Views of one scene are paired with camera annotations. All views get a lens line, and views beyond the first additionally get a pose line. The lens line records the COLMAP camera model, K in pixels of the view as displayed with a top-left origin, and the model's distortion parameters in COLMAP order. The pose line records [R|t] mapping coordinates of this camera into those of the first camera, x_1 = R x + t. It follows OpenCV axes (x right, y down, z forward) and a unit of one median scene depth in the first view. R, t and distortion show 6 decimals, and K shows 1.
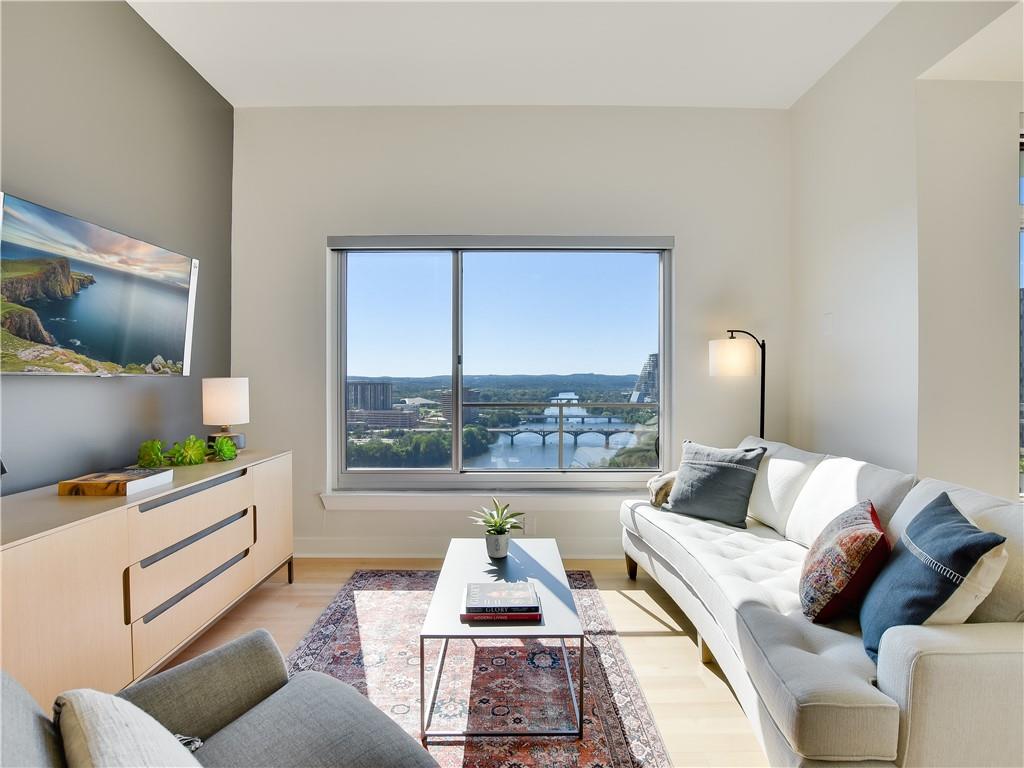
lens RADIAL K [[525.4, 0, 510.5], [0, 525.4, 381.6], [0, 0, 1]] dist [-0.026644, 0.000645]
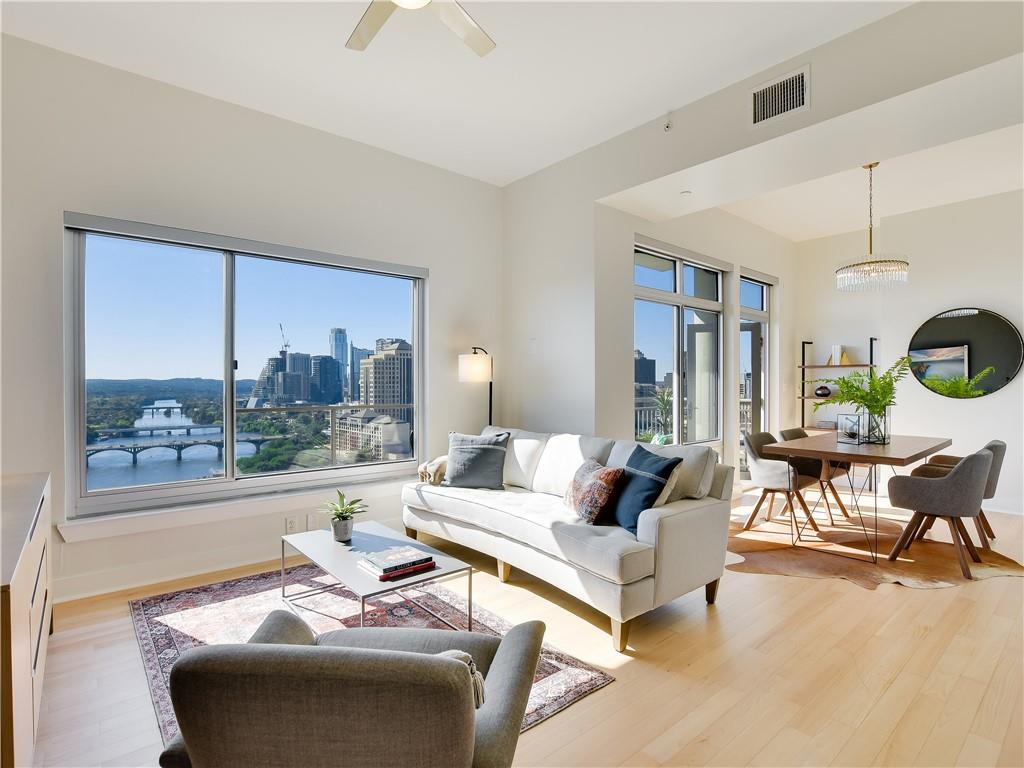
lens RADIAL K [[521.0, 0, 508.7], [0, 521.0, 384.7], [0, 0, 1]] dist [-0.018188, -0.000662]
pose [[0.768544, -0.001592, 0.639795, -0.419917], [0.004025, 0.999989, -0.002346, 0.000024], [-0.639784, 0.004378, 0.768542, -0.087243]]
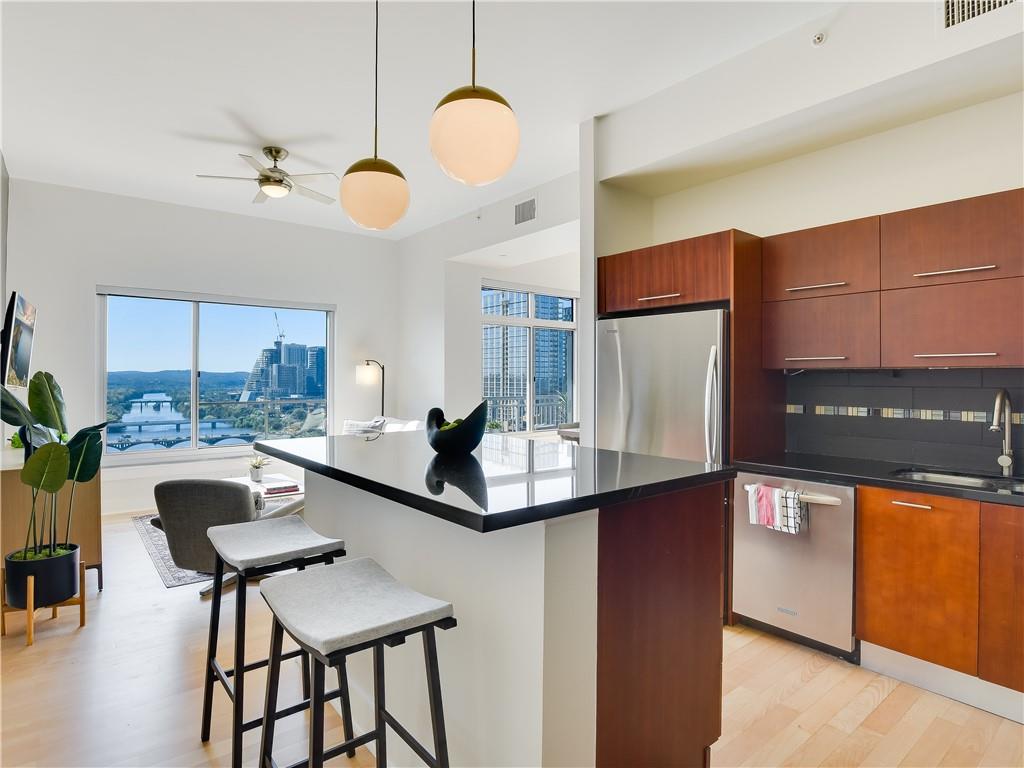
lens RADIAL K [[566.5, 0, 495.2], [0, 566.5, 377.7], [0, 0, 1]] dist [-0.005758, -0.000937]
pose [[0.796030, 0.001843, 0.605254, -0.525274], [0.000270, 0.999994, -0.003400, -0.033224], [-0.605257, 0.002869, 0.796025, -1.060613]]
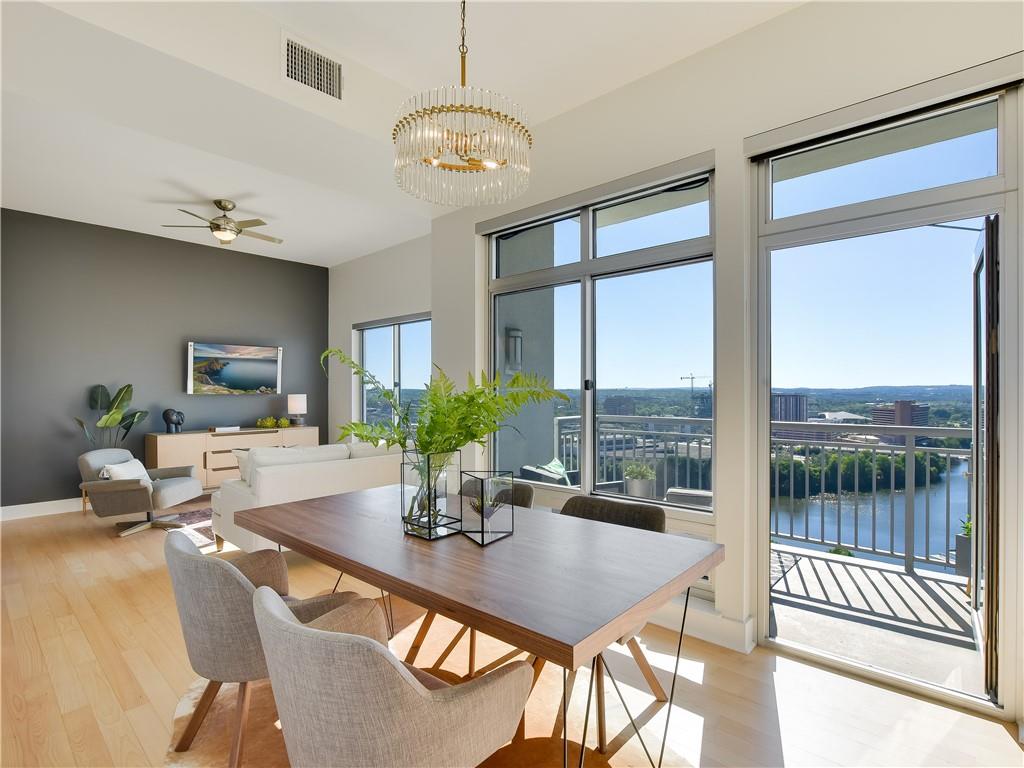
lens RADIAL K [[518.0, 0, 507.4], [0, 518.0, 393.5], [0, 0, 1]] dist [-0.017903, 0.000092]
pose [[0.724924, 0.001782, -0.688826, 1.875747], [-0.001361, 0.999998, 0.001155, -0.016921], [0.688827, 0.000100, 0.724926, -0.051092]]
